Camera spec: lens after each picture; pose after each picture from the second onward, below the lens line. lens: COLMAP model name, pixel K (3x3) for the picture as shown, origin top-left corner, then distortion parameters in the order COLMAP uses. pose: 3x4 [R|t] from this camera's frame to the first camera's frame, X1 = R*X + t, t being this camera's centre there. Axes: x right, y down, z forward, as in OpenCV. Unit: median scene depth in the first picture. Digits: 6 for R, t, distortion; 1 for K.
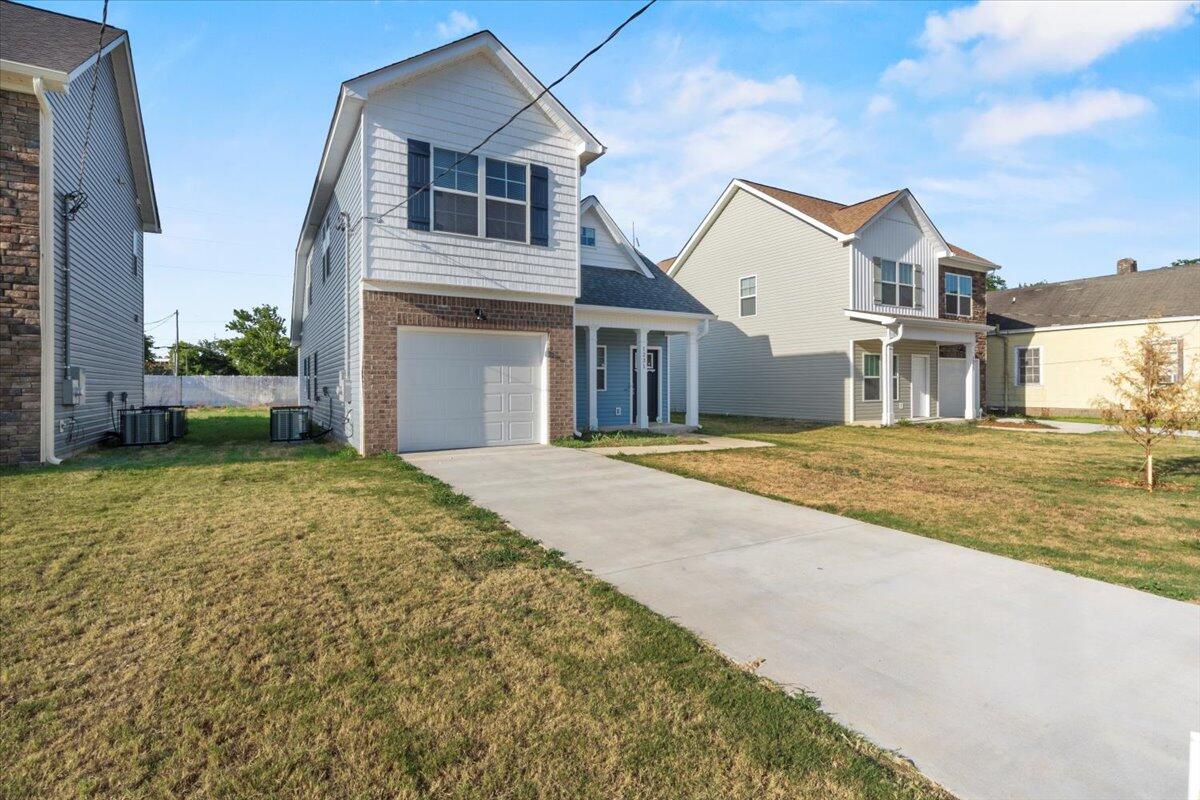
lens RADIAL K [[547.4, 0, 602.4], [0, 547.4, 404.7], [0, 0, 1]] dist [-0.001762, 0.000688]
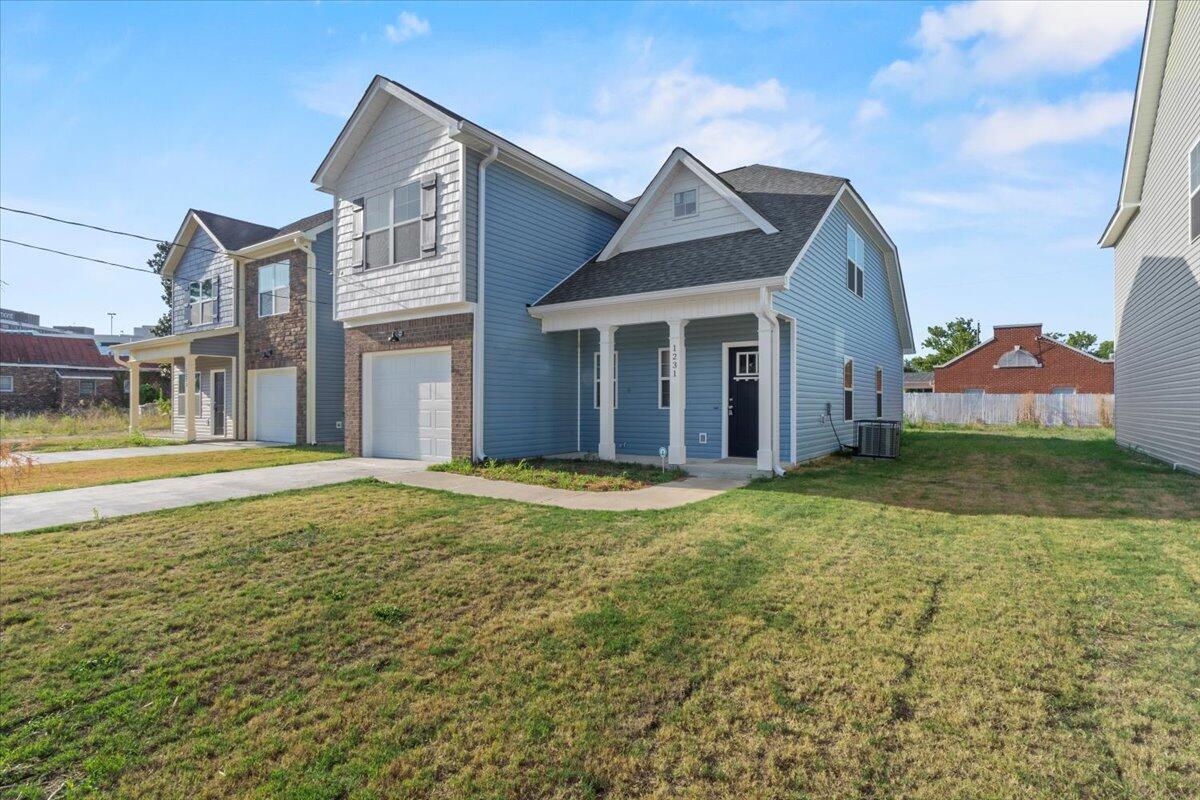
lens RADIAL K [[579.6, 0, 606.9], [0, 579.6, 395.4], [0, 0, 1]] dist [-0.003300, 0.000336]
pose [[0.437670, -0.007522, -0.899104, 0.912840], [-0.036247, 0.999005, -0.026002, -0.033244], [0.898405, 0.043970, 0.436962, 0.832812]]
